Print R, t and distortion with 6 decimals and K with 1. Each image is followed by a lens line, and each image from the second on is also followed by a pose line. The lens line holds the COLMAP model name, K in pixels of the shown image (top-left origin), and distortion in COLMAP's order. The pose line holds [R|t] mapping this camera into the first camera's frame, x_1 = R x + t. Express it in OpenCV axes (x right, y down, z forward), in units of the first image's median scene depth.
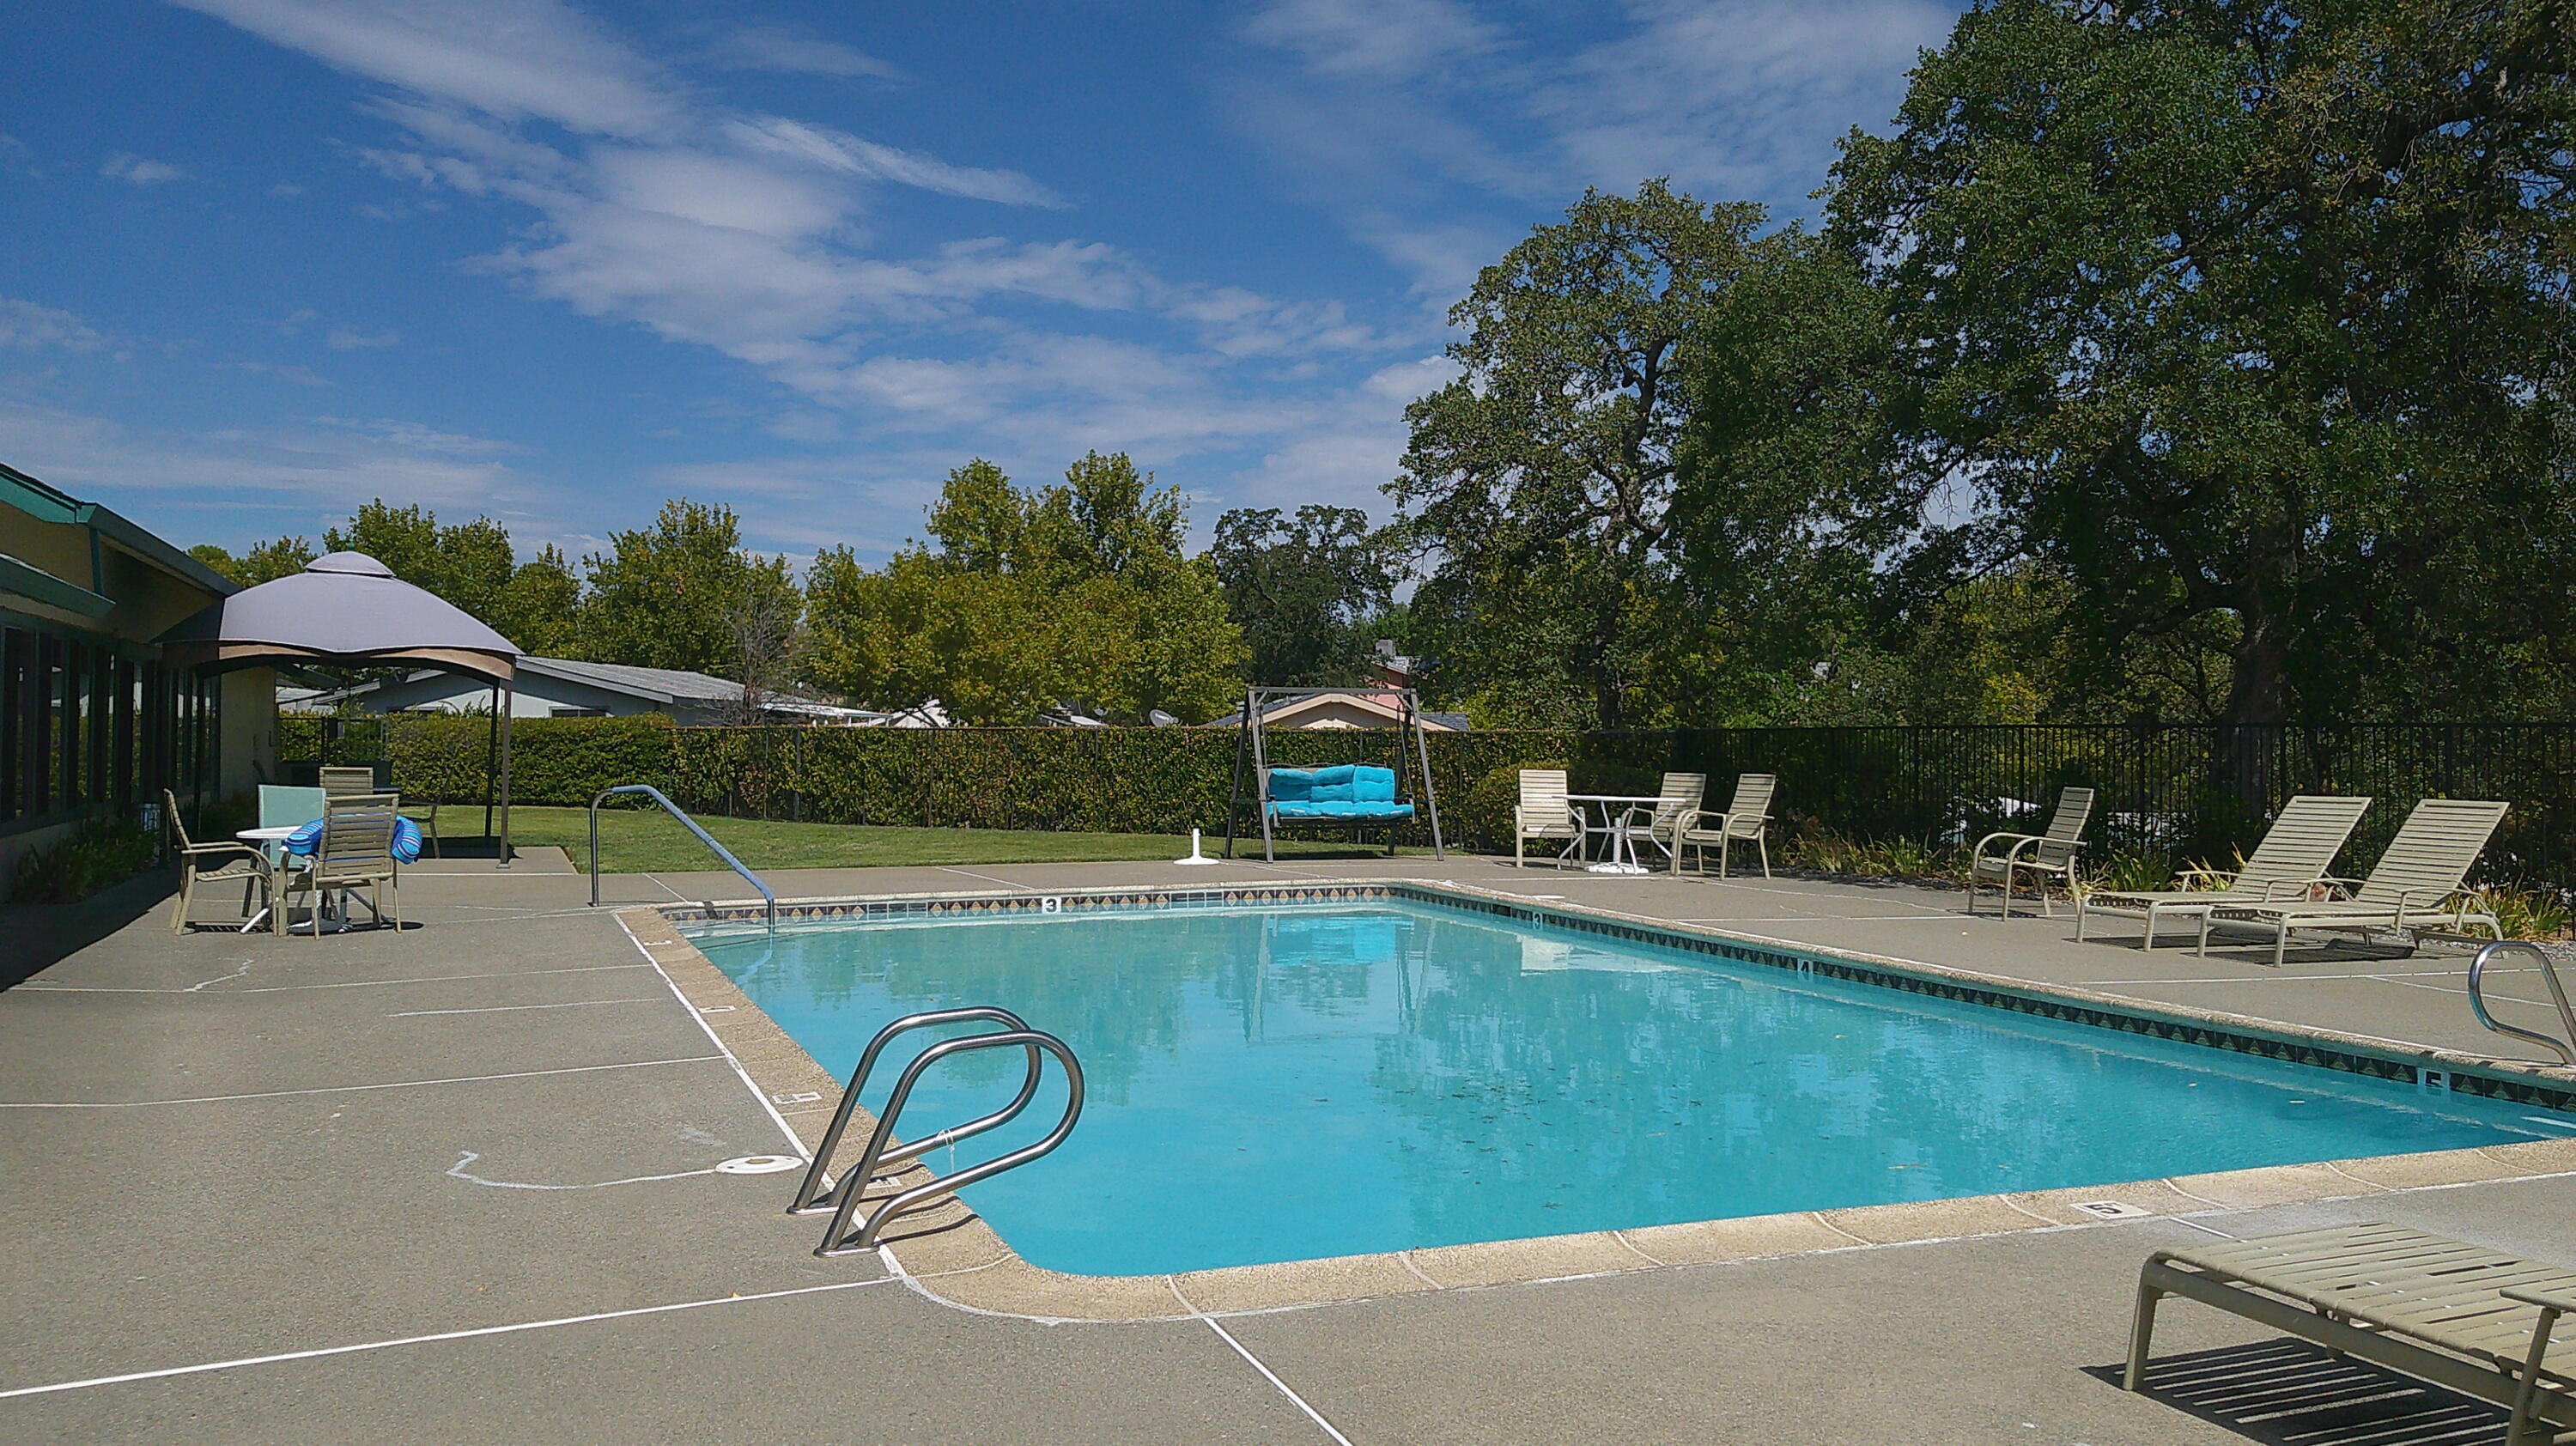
lens RADIAL K [[2098.2, 0, 1290.3], [0, 2098.2, 659.3], [0, 0, 1]] dist [0.056791, -0.104656]
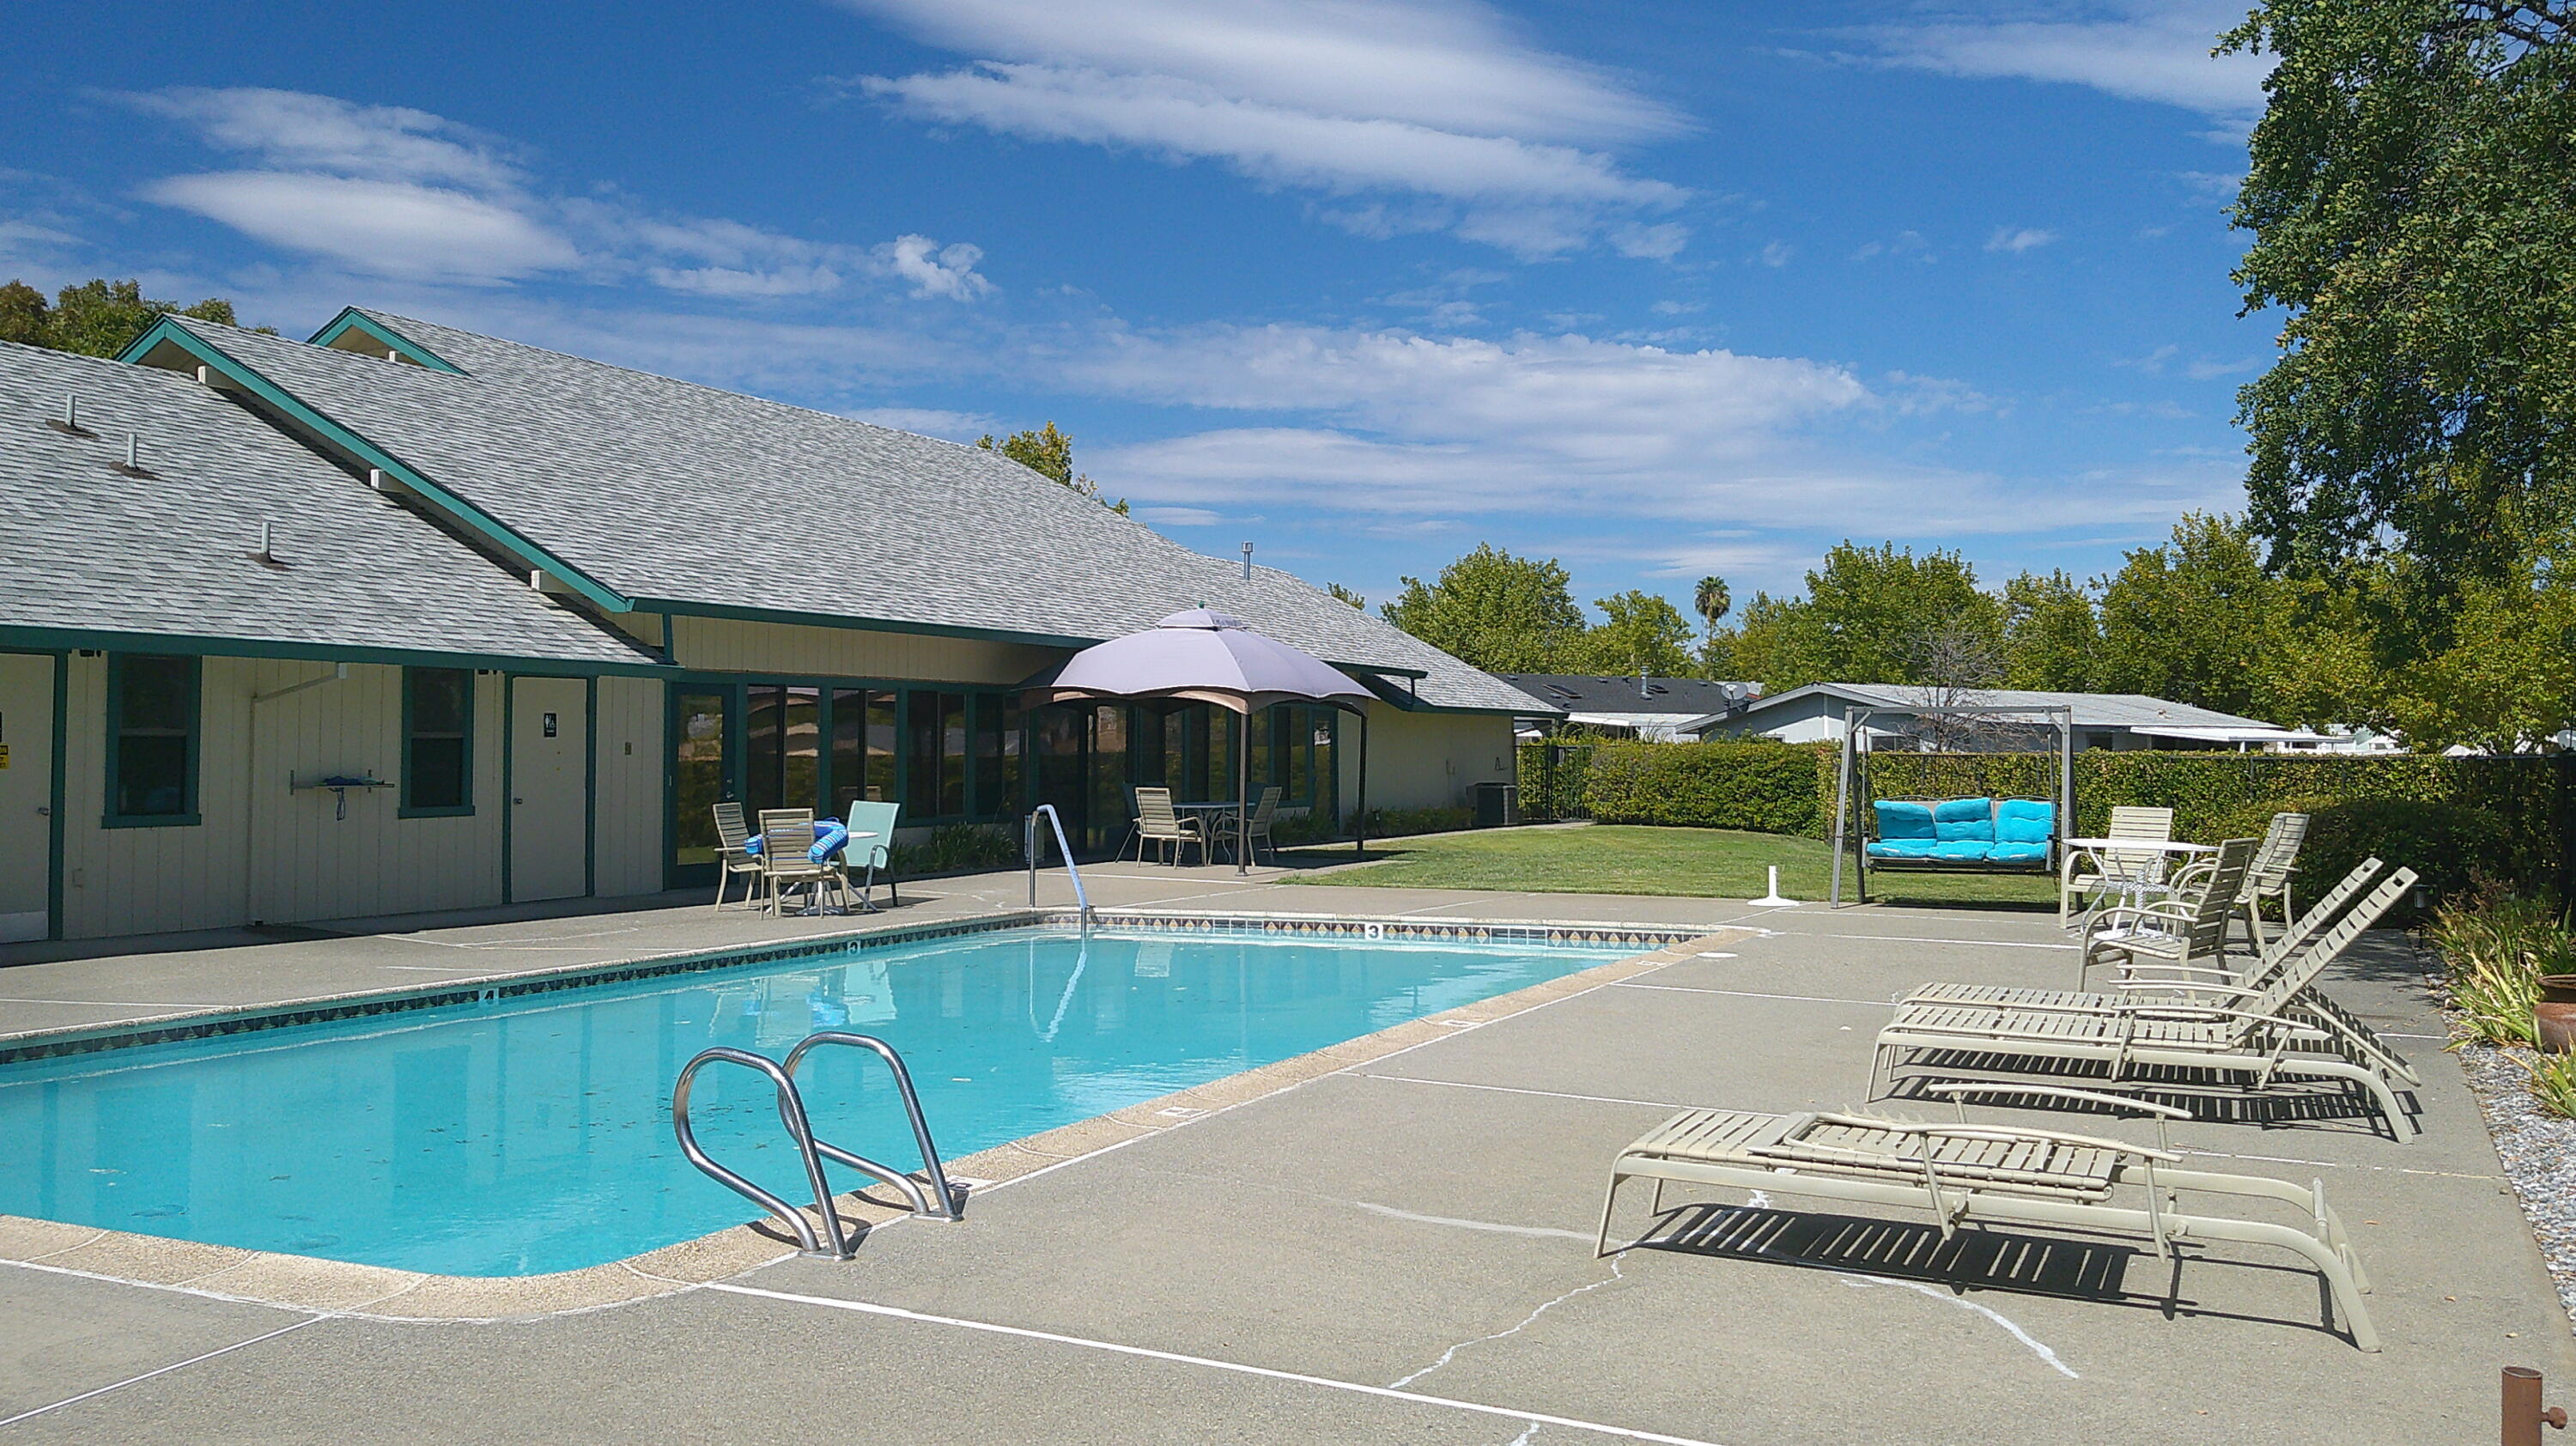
lens RADIAL K [[2098.2, 0, 1290.3], [0, 2098.2, 659.3], [0, 0, 1]] dist [0.056791, -0.104656]
pose [[0.671861, -0.036566, -0.739774, 0.595771], [0.027284, 0.999325, -0.024616, 0.010730], [0.740174, -0.003645, 0.672405, 0.293578]]
